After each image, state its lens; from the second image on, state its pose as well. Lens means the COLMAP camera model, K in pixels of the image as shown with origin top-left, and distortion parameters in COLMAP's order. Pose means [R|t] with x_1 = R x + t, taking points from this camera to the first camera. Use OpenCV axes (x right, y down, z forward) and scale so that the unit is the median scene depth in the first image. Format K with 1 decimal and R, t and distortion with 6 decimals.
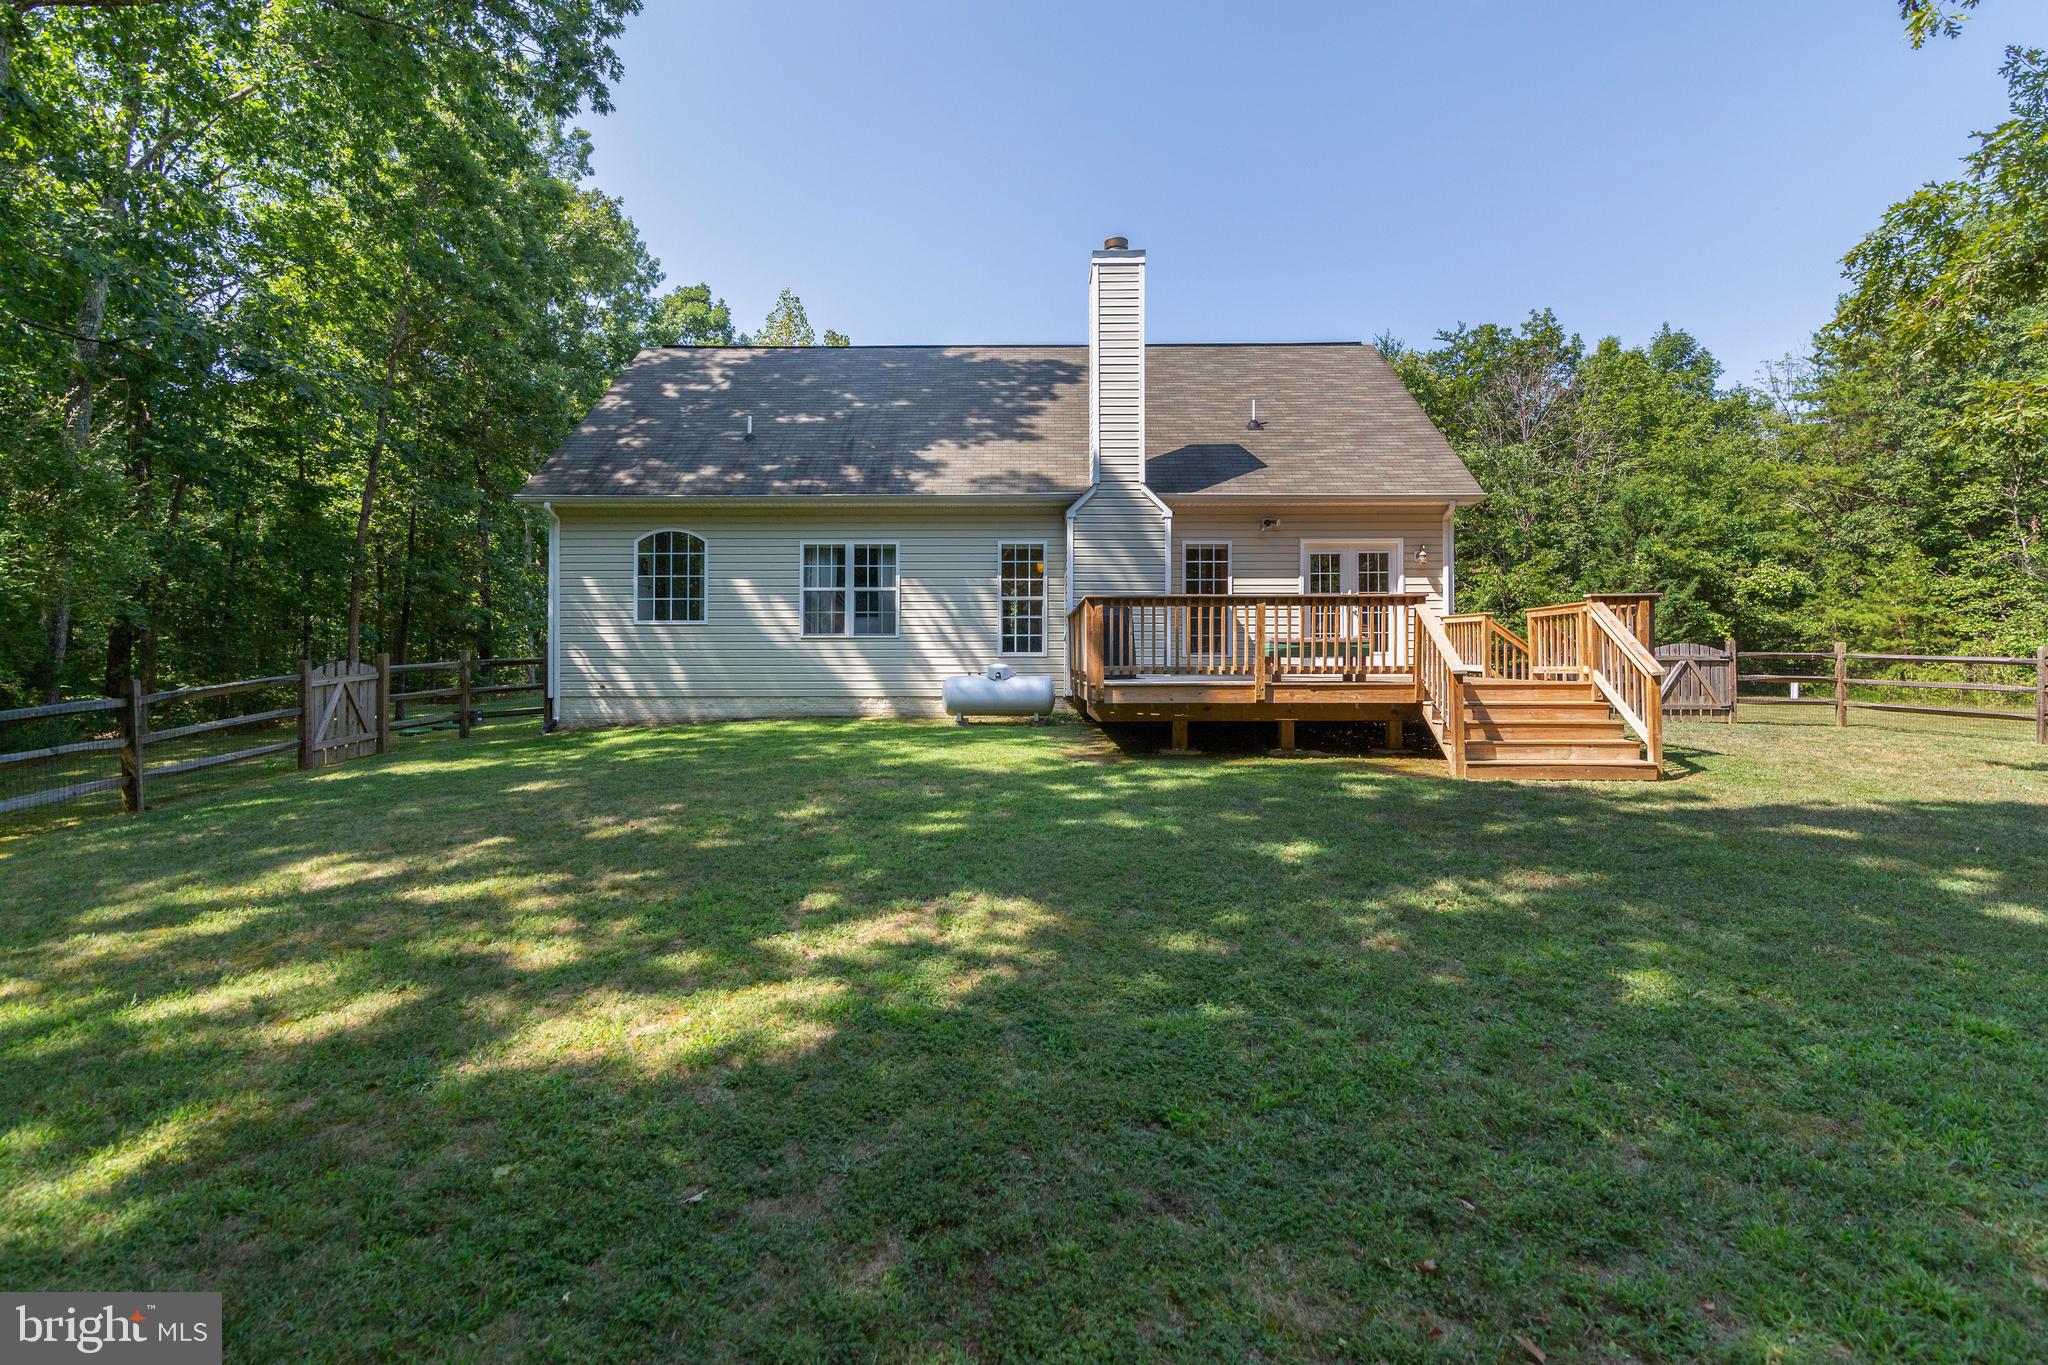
lens RADIAL K [[936.5, 0, 1033.2], [0, 936.5, 668.2], [0, 0, 1]] dist [-0.000005, -0.002378]
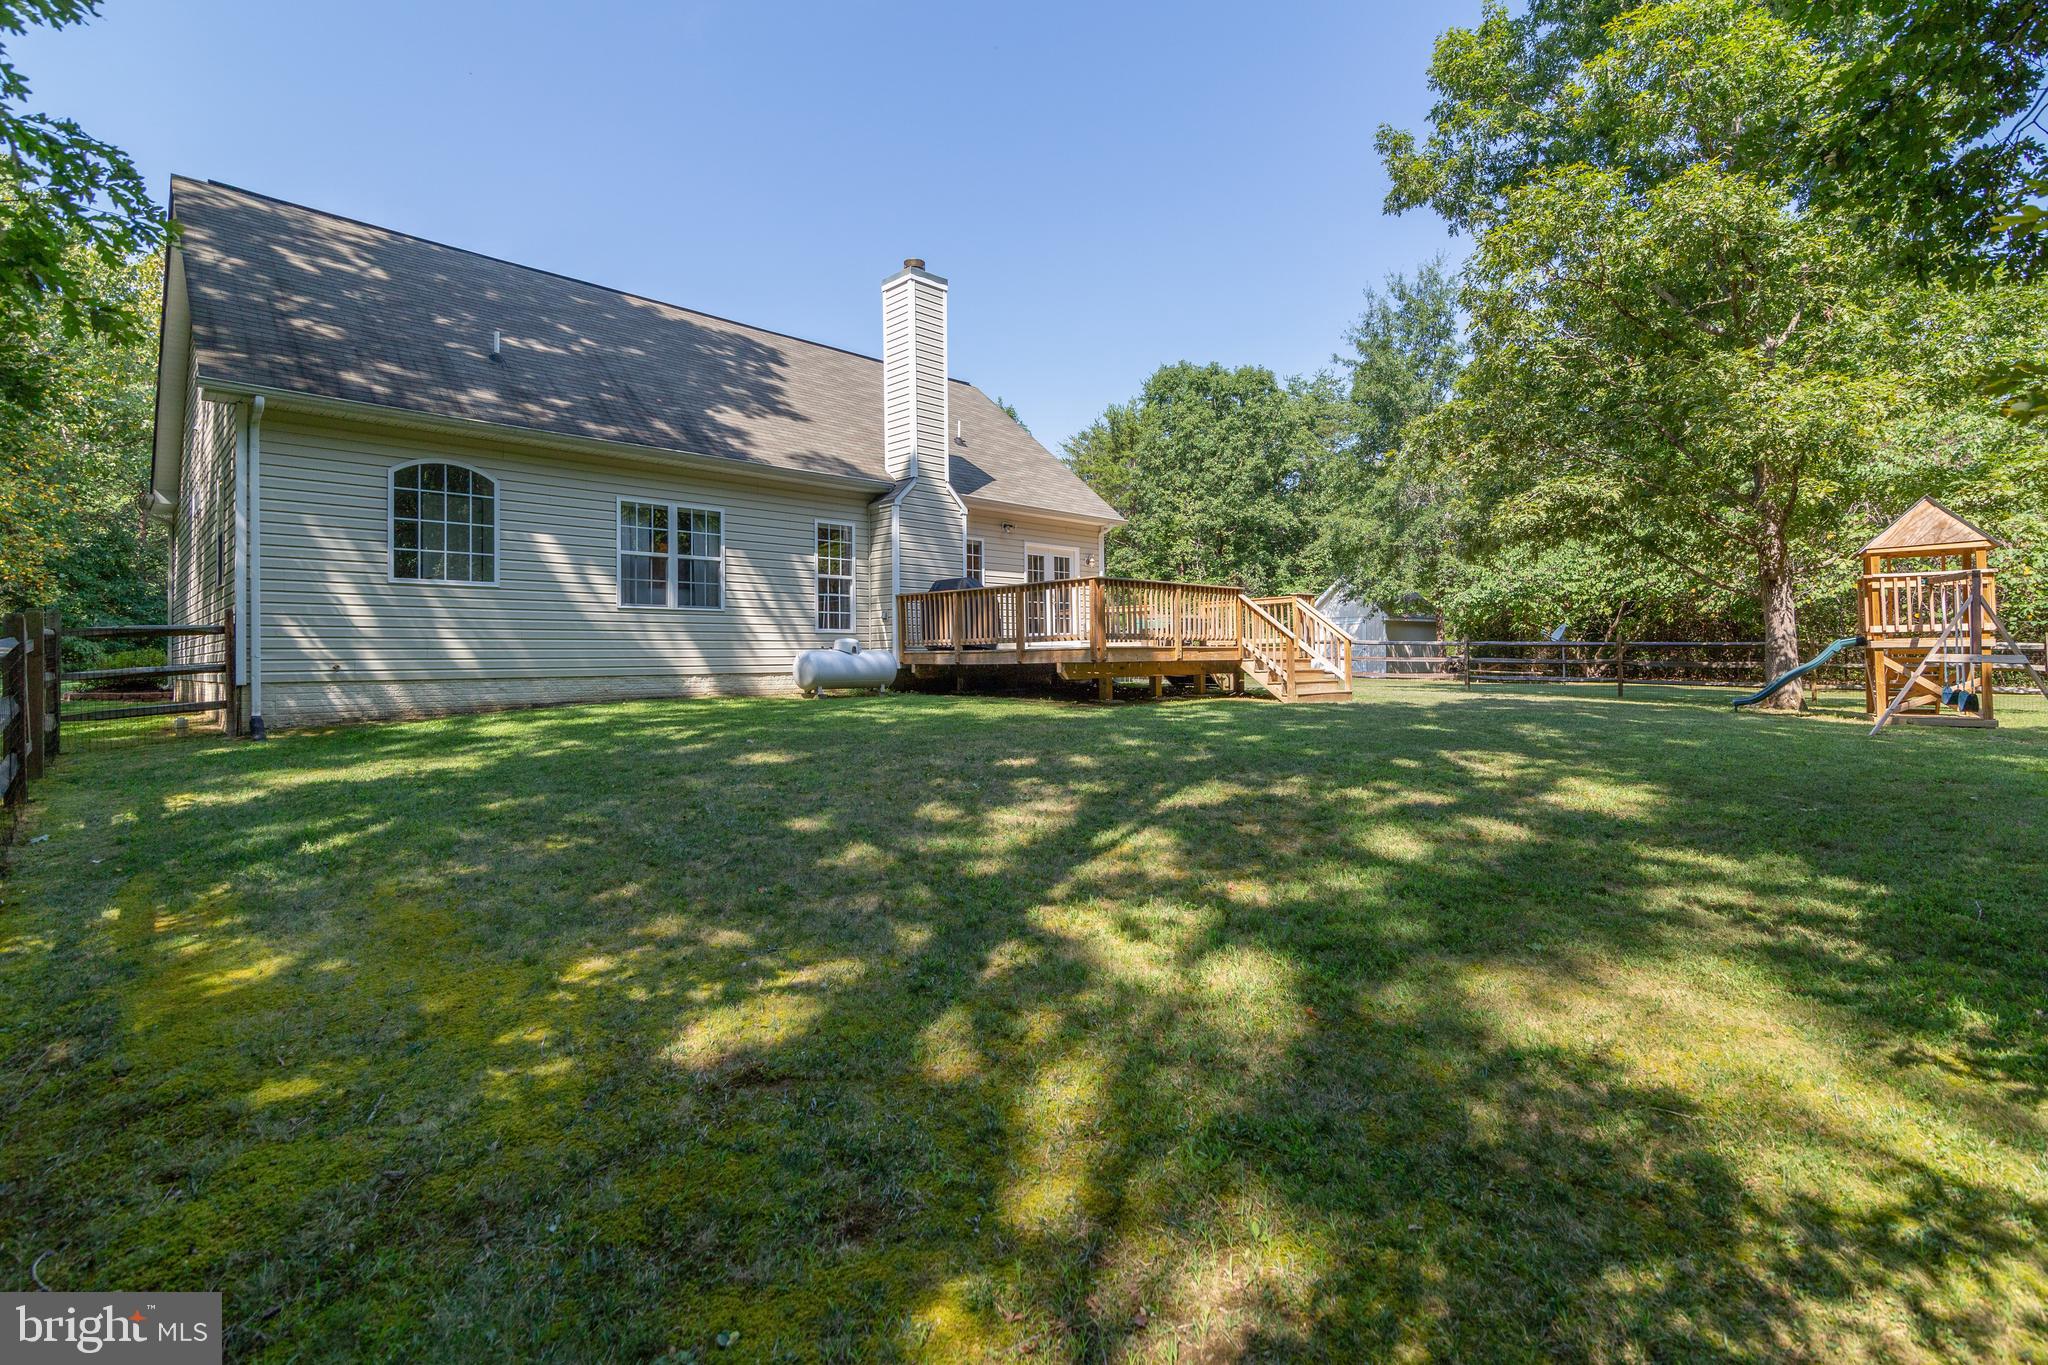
lens RADIAL K [[936.5, 0, 1030.0], [0, 936.5, 665.3], [0, 0, 1]] dist [-0.000005, -0.002378]
pose [[0.698699, -0.011408, 0.715325, -0.602251], [0.016755, 0.999860, -0.000420, 0.027196], [-0.715219, 0.012279, 0.698792, 0.124145]]
